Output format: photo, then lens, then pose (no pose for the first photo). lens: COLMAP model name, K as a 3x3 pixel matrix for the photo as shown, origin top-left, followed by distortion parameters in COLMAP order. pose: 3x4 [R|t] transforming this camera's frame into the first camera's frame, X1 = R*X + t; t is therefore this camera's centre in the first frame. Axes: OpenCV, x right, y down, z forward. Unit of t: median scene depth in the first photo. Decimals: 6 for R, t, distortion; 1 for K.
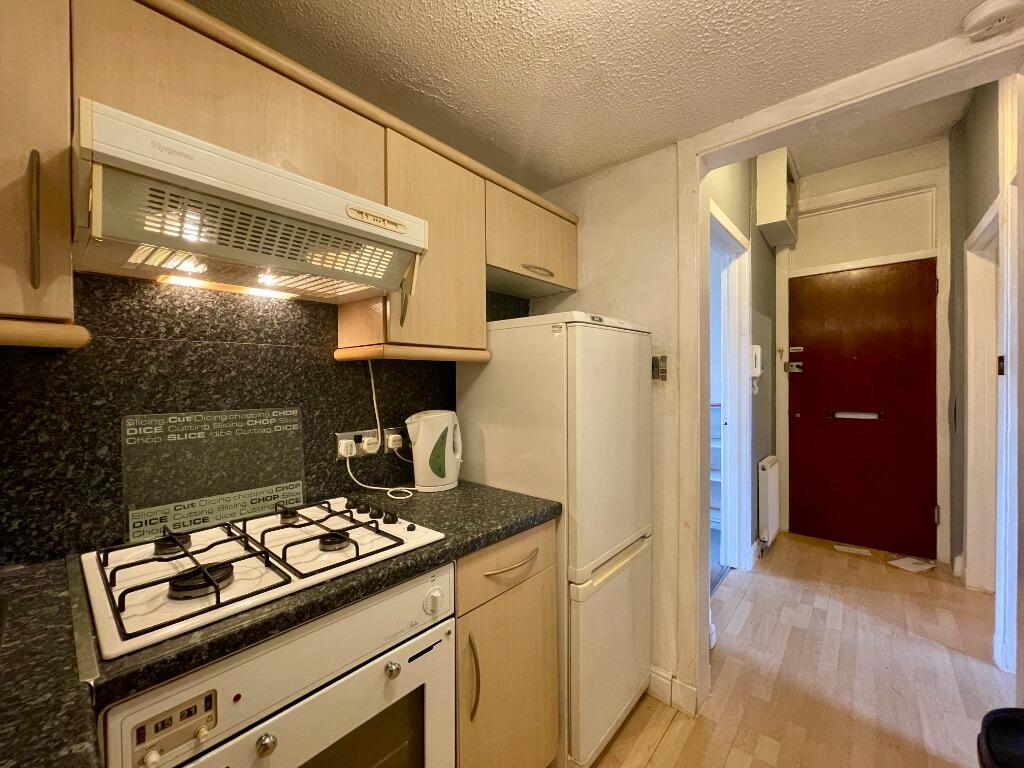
lens RADIAL K [[409.8, 0, 512.5], [0, 409.8, 389.9], [0, 0, 1]] dist [0.001146, 0.000133]
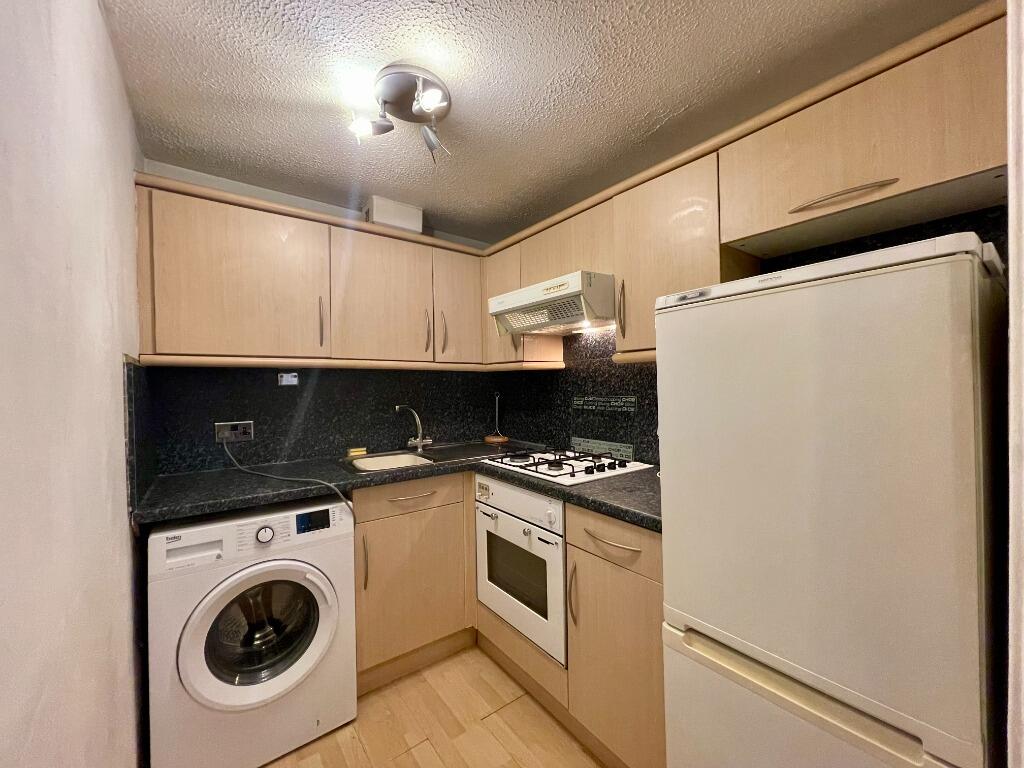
lens RADIAL K [[414.5, 0, 513.3], [0, 414.5, 389.6], [0, 0, 1]] dist [-0.001025, -0.000043]
pose [[-0.203891, 0.027859, -0.978597, 1.291056], [-0.000980, 0.999589, 0.028661, -0.032035], [0.978993, 0.006803, -0.203780, 1.067772]]
